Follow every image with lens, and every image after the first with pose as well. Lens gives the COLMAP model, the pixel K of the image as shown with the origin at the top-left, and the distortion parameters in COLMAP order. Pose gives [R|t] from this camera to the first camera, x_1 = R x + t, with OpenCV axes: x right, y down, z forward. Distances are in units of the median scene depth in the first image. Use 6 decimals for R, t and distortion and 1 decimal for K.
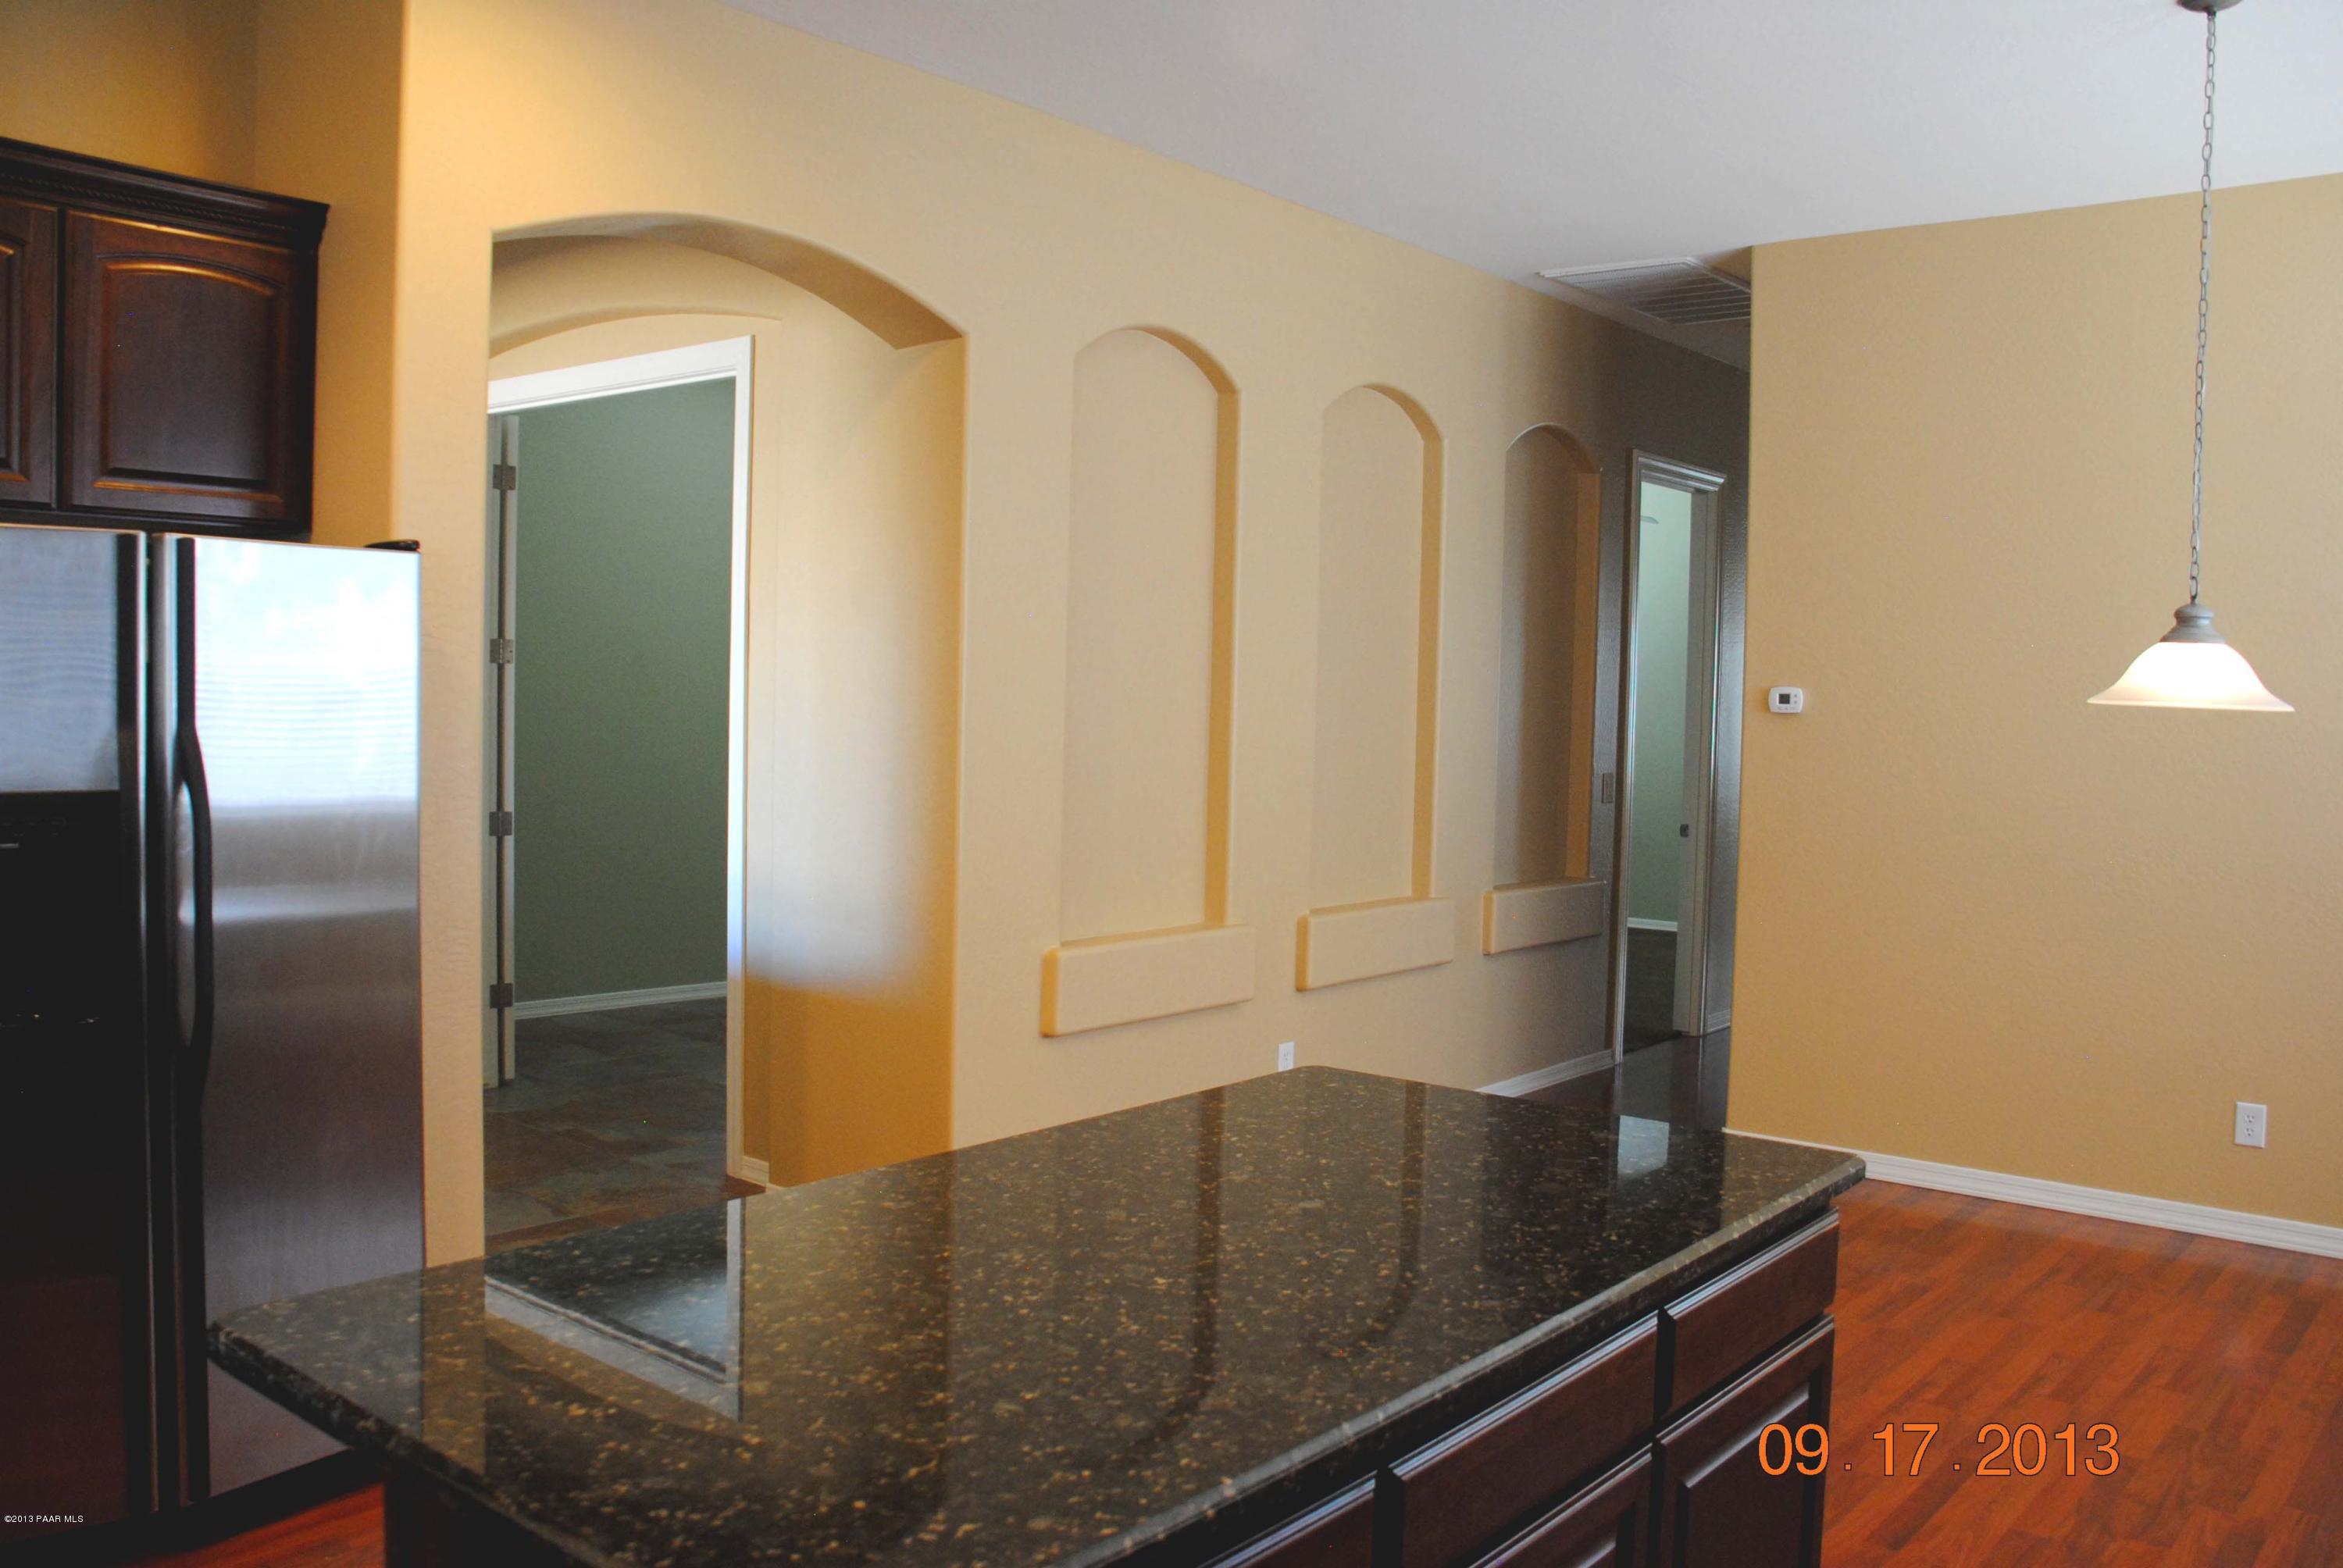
lens RADIAL K [[1911.0, 0, 1171.5], [0, 1911.0, 784.0], [0, 0, 1]] dist [-0.165295, 0.127502]
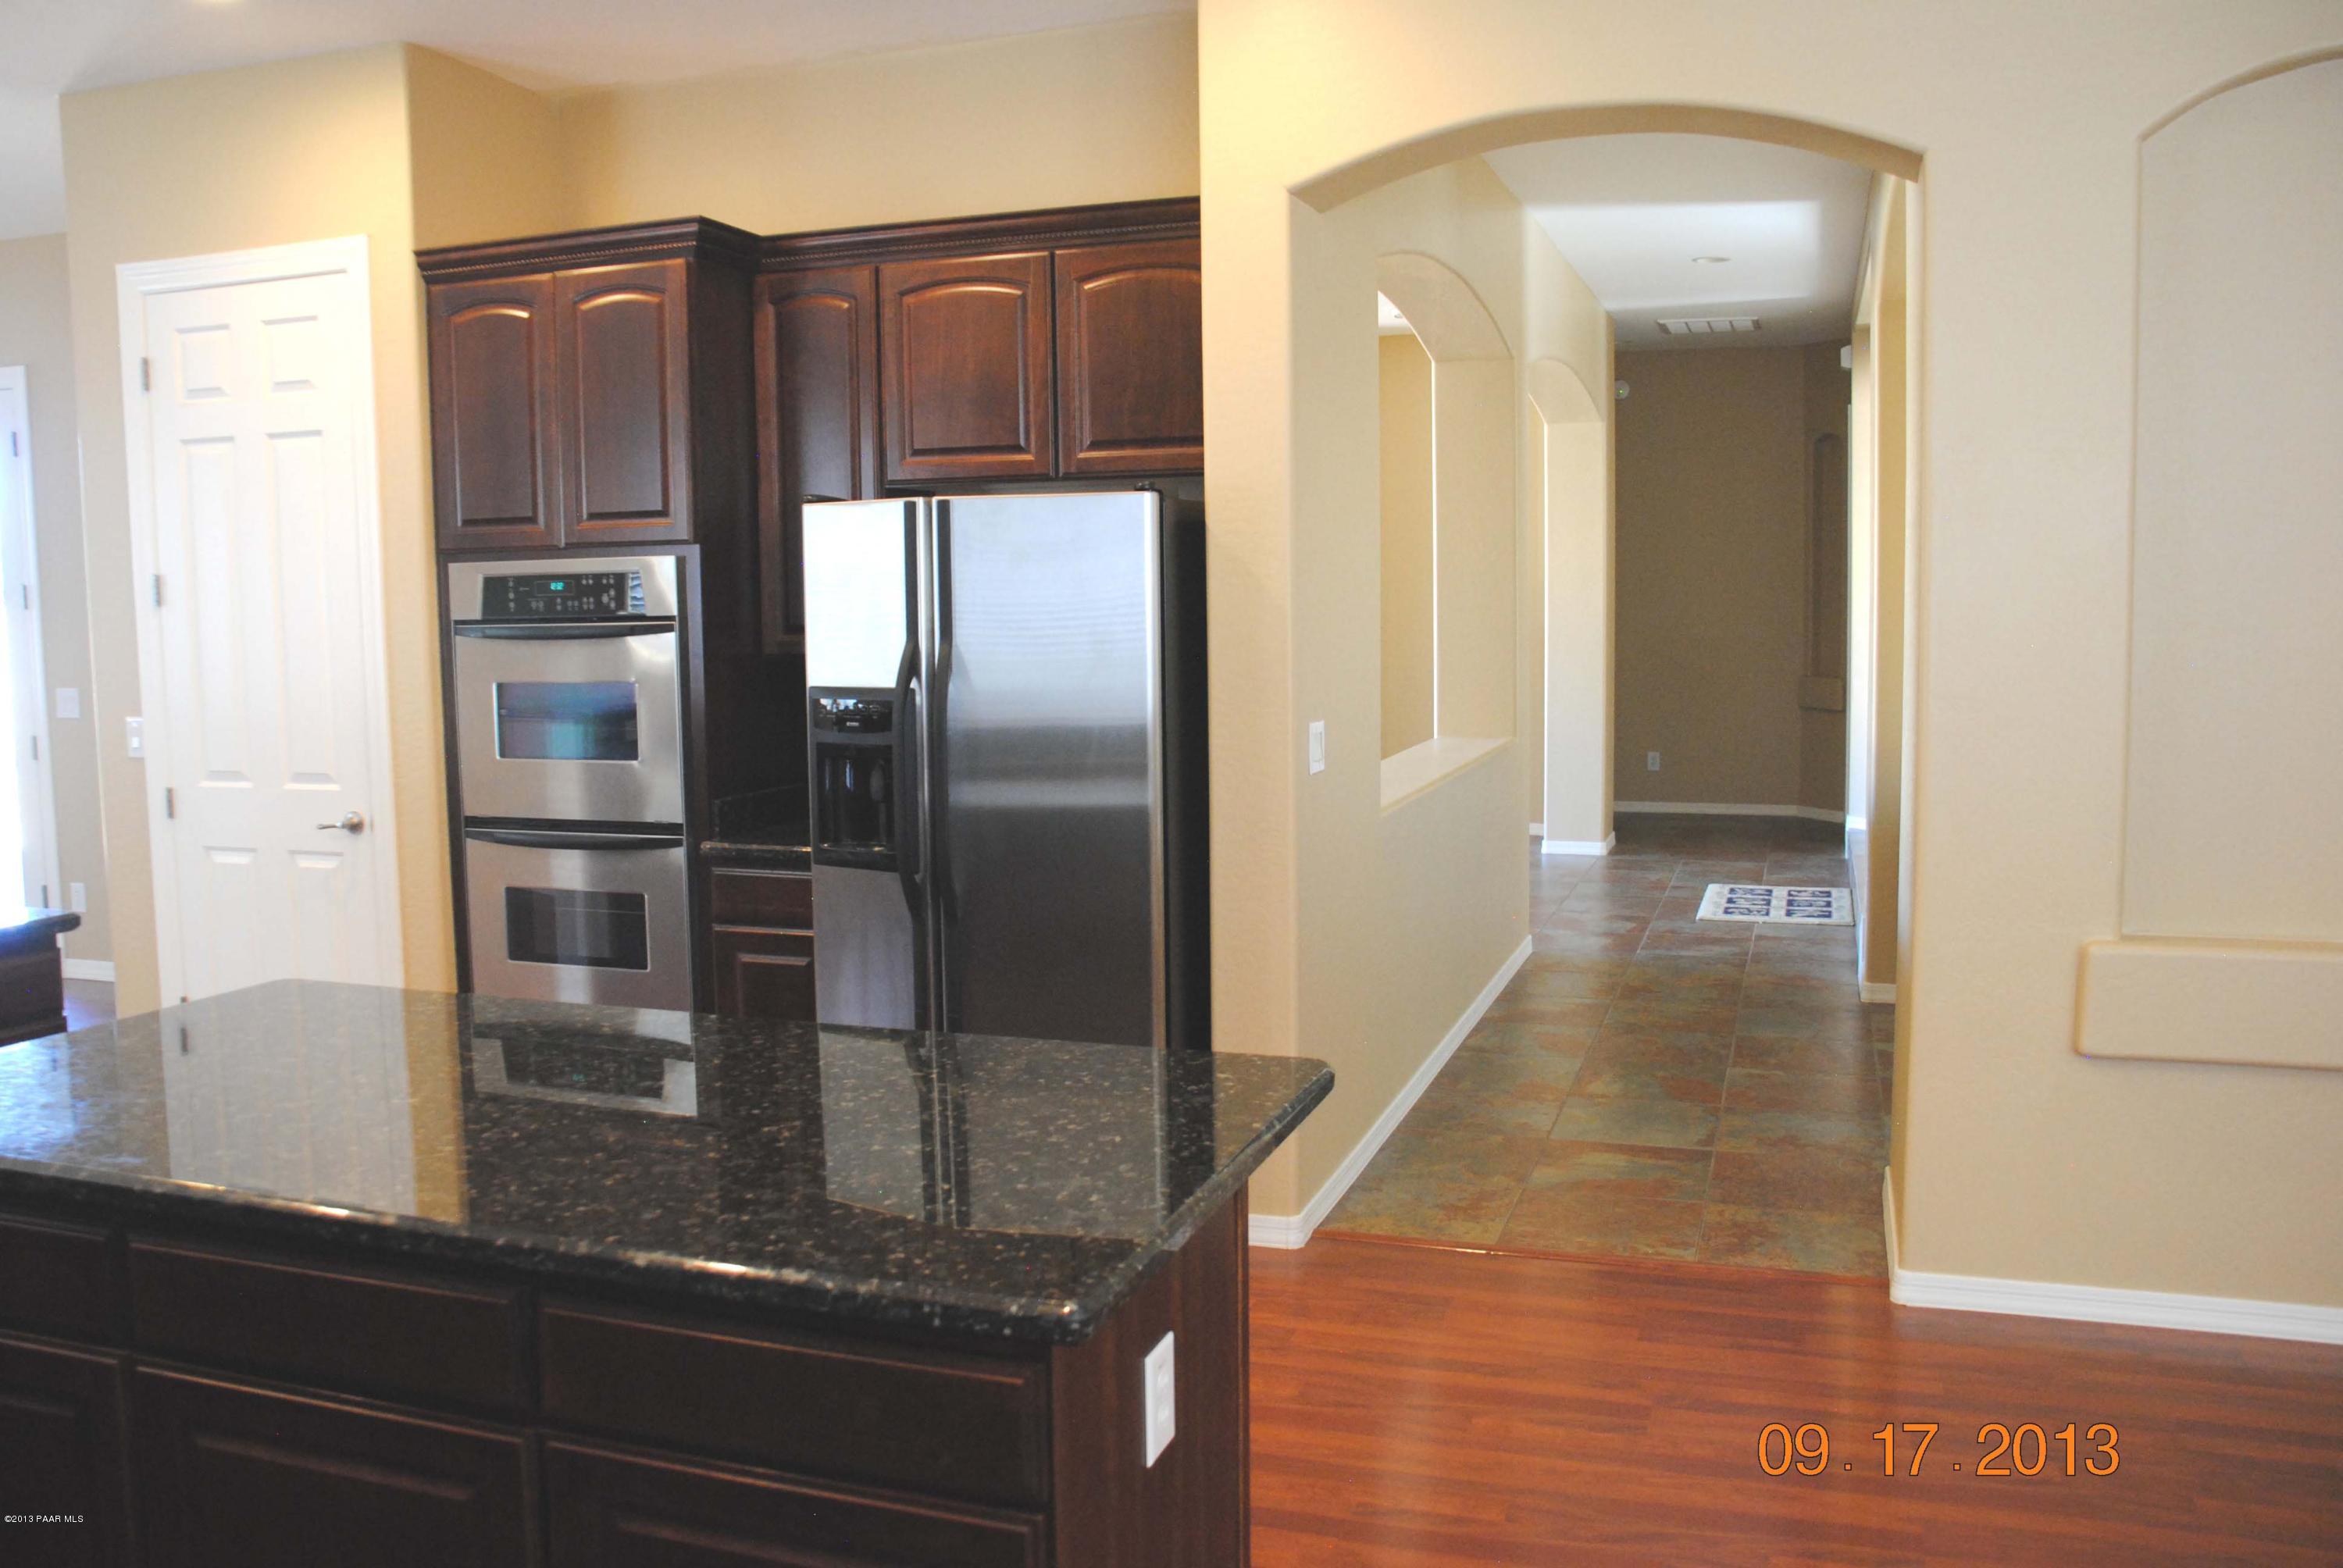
lens RADIAL K [[1911.0, 0, 1171.5], [0, 1911.0, 784.0], [0, 0, 1]] dist [-0.165295, 0.127502]
pose [[0.305137, 0.066045, -0.950016, 0.797615], [-0.022566, 0.997814, 0.062120, -0.015952], [0.952041, 0.002483, 0.305960, 0.700318]]
